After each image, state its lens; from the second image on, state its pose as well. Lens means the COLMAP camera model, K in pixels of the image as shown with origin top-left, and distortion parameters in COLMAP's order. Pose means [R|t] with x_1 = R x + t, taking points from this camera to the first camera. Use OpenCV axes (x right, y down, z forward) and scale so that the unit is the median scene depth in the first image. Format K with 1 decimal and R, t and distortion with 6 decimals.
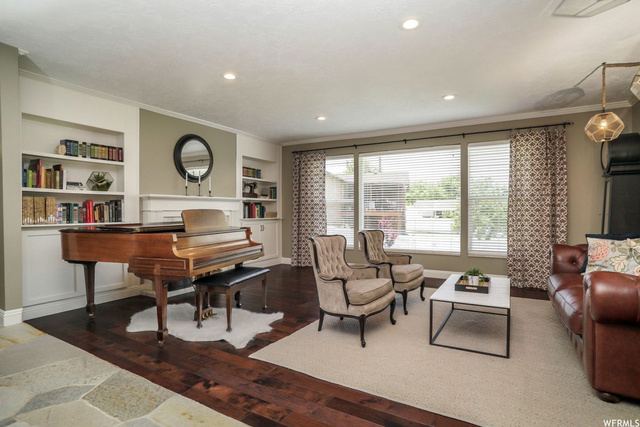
lens RADIAL K [[337.4, 0, 316.9], [0, 337.4, 213.6], [0, 0, 1]] dist [-0.024423, 0.001835]
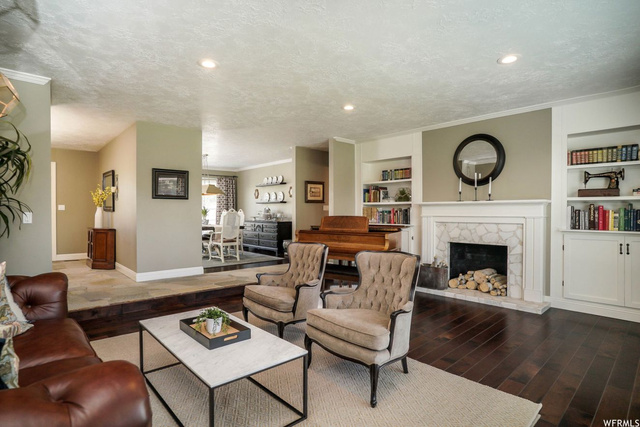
lens RADIAL K [[337.4, 0, 316.9], [0, 337.4, 213.6], [0, 0, 1]] dist [-0.024423, 0.001835]
pose [[-0.275117, 0.009294, -0.961366, 0.783610], [-0.006433, 0.999913, 0.011507, -0.029877], [0.961389, 0.009350, -0.275034, 1.010022]]
